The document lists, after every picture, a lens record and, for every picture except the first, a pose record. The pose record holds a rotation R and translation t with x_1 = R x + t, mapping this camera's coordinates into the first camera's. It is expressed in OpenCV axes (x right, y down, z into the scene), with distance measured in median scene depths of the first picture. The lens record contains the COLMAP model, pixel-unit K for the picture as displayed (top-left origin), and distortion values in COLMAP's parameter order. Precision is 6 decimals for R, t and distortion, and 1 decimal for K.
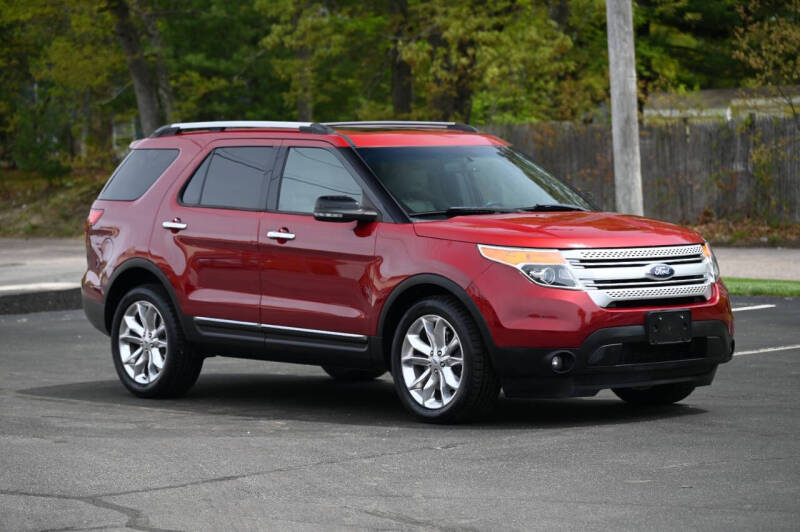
lens RADIAL K [[2778.6, 0, 400.0], [0, 2778.6, 266.0], [0, 0, 1]] dist [-0.010075, -2.483632]
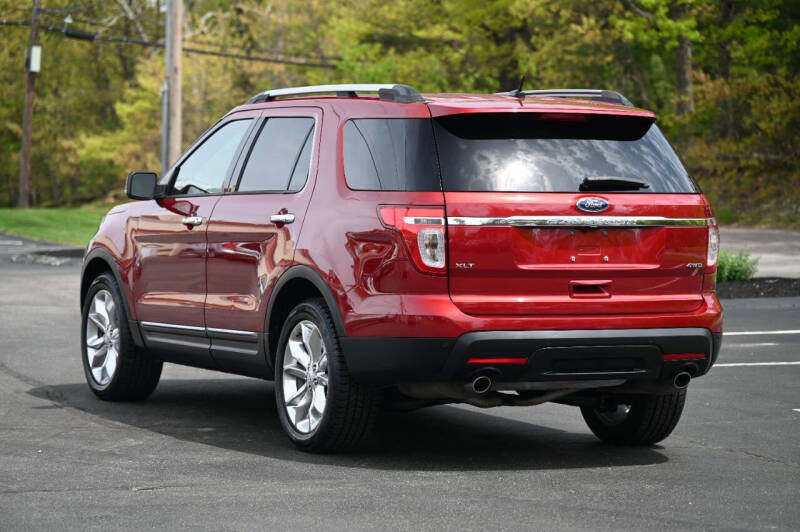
lens RADIAL K [[2778.6, 0, 400.0], [0, 2778.6, 266.0], [0, 0, 1]] dist [-0.010075, -2.483632]
pose [[0.911871, 0.052790, -0.407068, 0.368888], [-0.051696, 0.998569, 0.013693, -0.012487], [0.407208, 0.008557, 0.913295, 0.268381]]
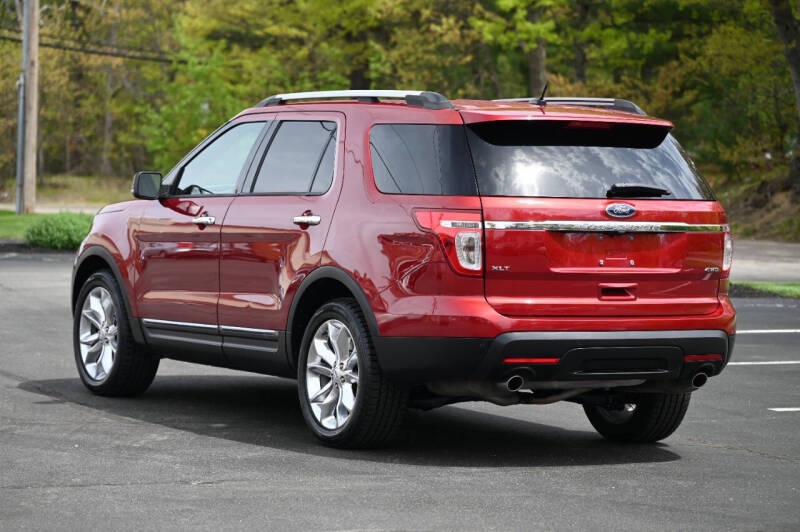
lens RADIAL K [[2778.6, 0, 400.0], [0, 2778.6, 266.0], [0, 0, 1]] dist [-0.010075, -2.483632]
pose [[0.937757, 0.062518, -0.341618, 0.316295], [-0.062397, 0.997987, 0.011354, -0.010846], [0.341640, 0.010668, 0.939770, 0.220995]]
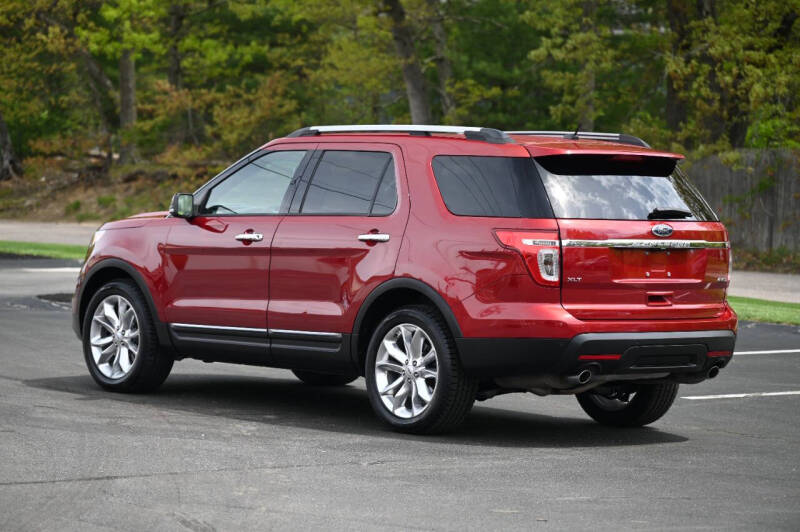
lens RADIAL K [[2778.6, 0, 400.0], [0, 2778.6, 266.0], [0, 0, 1]] dist [-0.010075, -2.483632]
pose [[0.987610, 0.060080, -0.144976, 0.148710], [-0.060743, 0.998153, -0.000150, -0.003786], [0.144699, 0.008954, 0.989435, 0.036041]]
